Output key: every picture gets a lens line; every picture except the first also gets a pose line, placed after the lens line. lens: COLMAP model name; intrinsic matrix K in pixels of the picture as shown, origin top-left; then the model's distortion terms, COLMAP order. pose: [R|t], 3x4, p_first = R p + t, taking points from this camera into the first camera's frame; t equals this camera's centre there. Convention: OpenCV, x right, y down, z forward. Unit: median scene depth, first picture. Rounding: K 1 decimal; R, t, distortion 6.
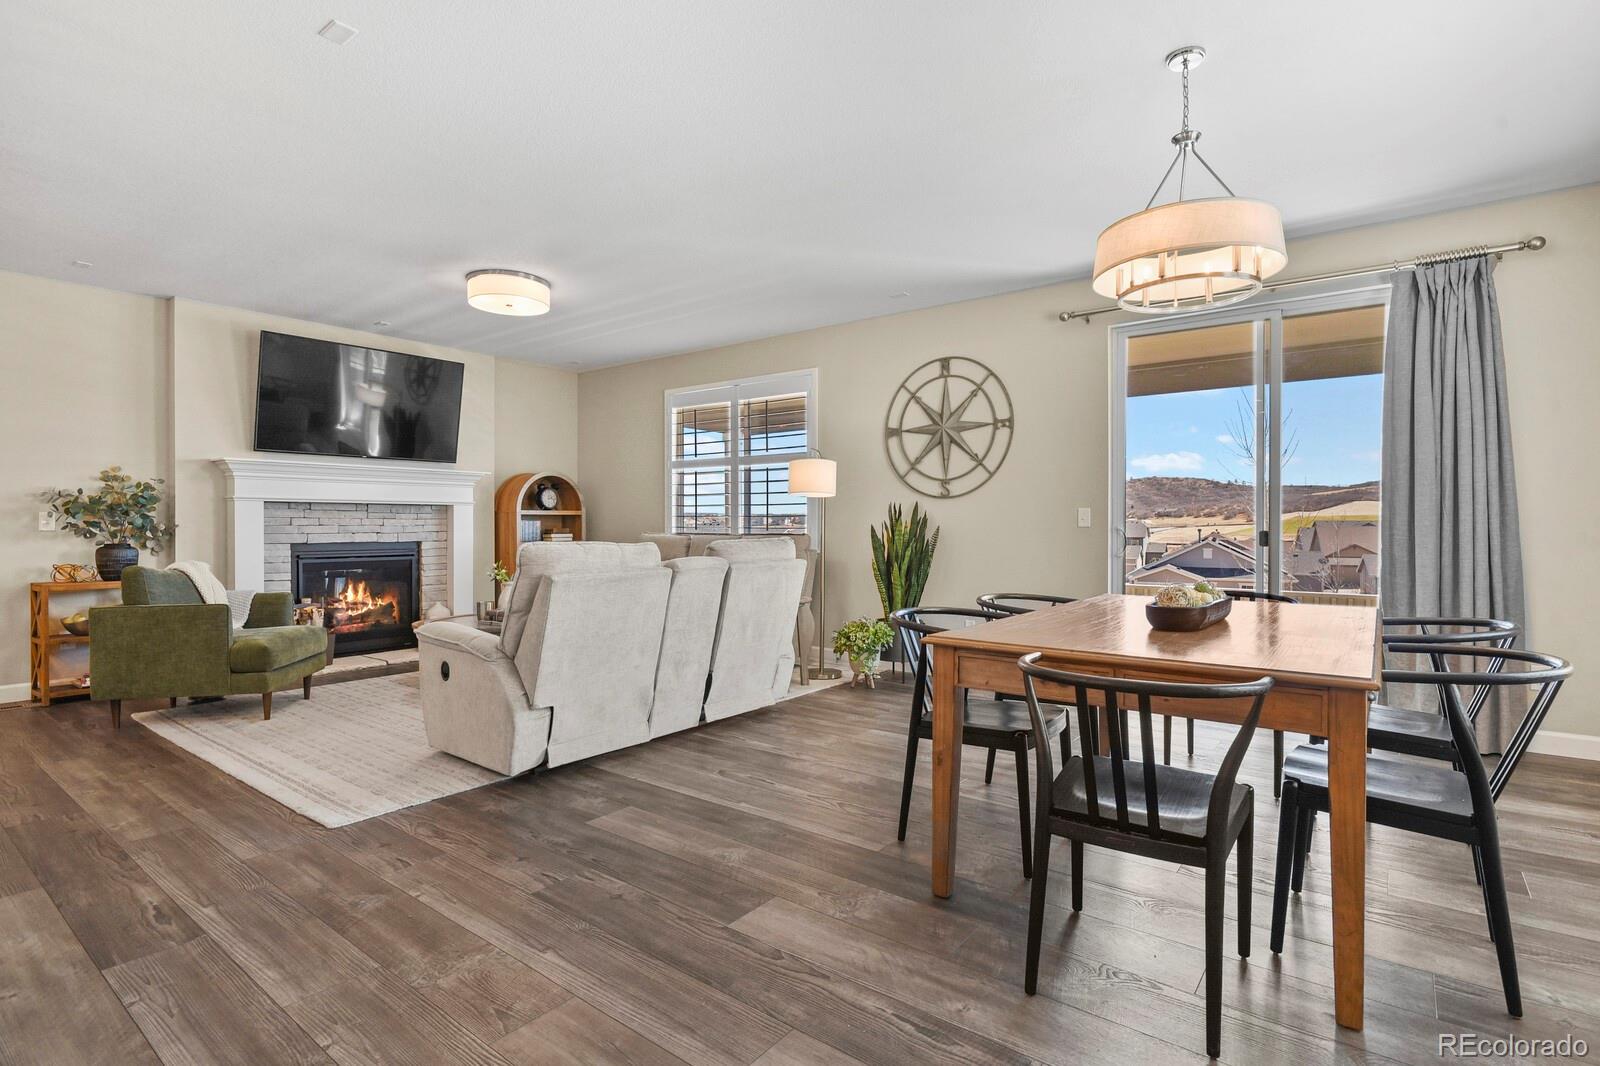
lens RADIAL K [[774.7, 0, 807.9], [0, 774.7, 532.8], [0, 0, 1]] dist [-0.005186, -0.004497]
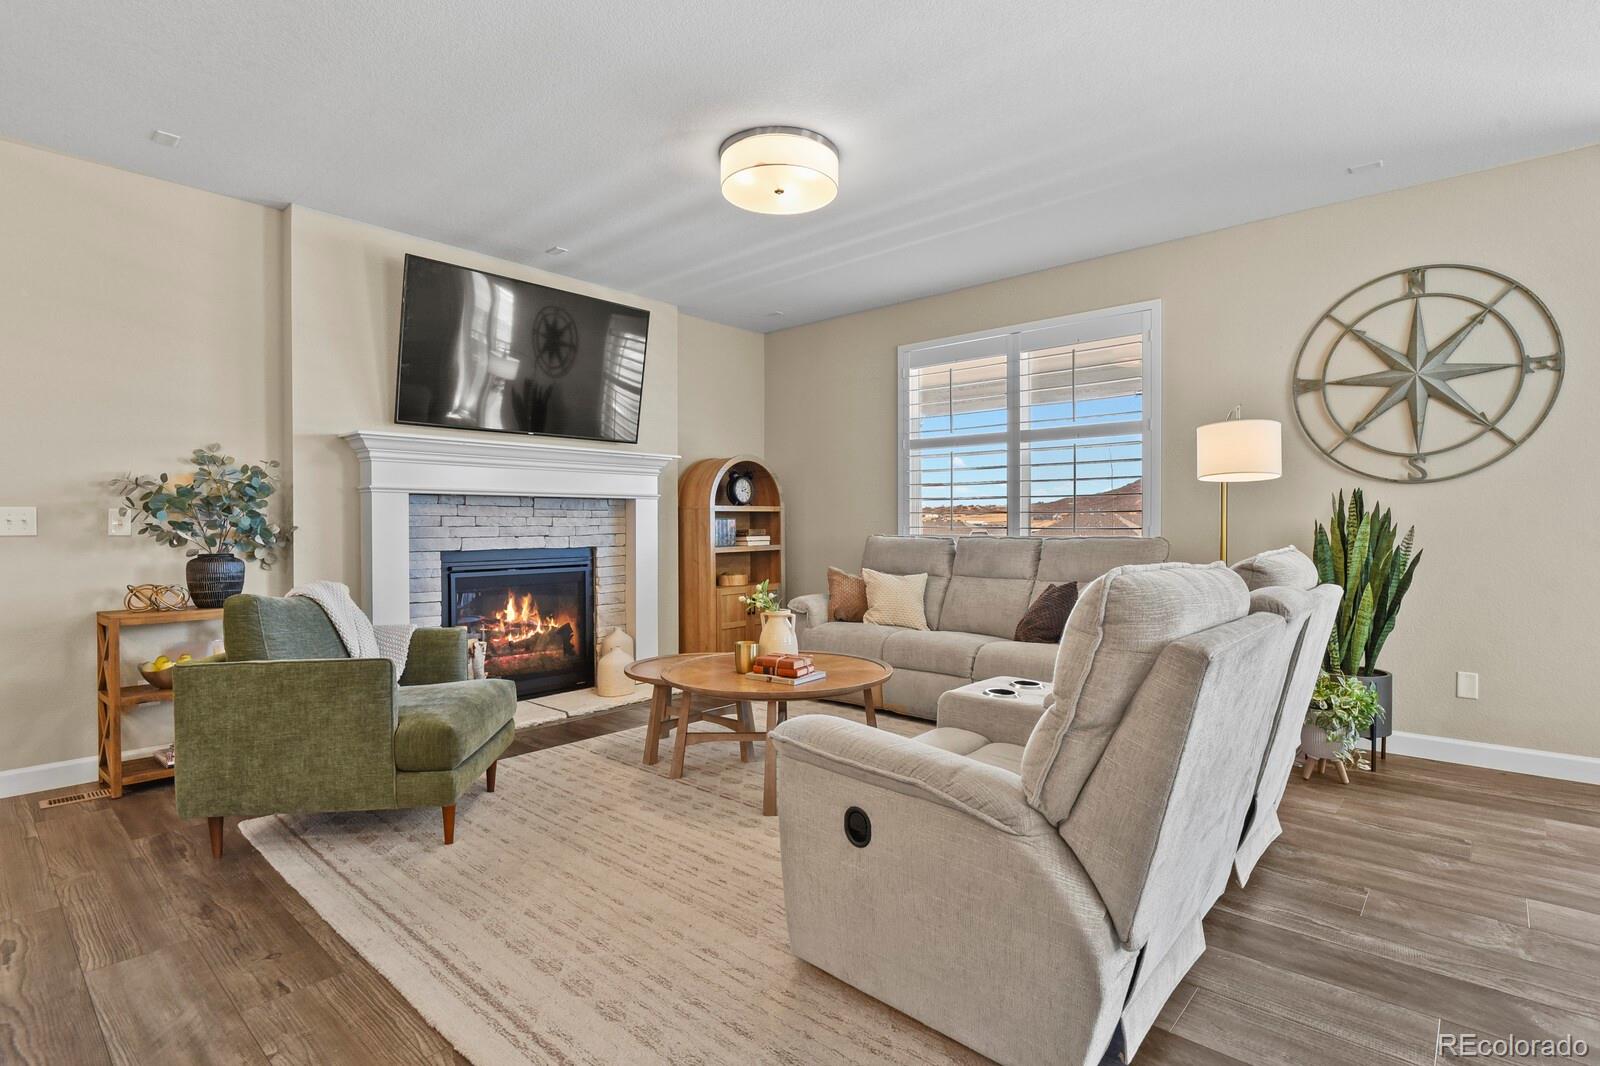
lens RADIAL K [[774.7, 0, 808.6], [0, 774.7, 531.3], [0, 0, 1]] dist [-0.005186, -0.004497]
pose [[0.997332, -0.001497, -0.072982, -0.319671], [0.001560, 0.999998, 0.000813, -0.005976], [0.072981, -0.000925, 0.997333, 0.351805]]
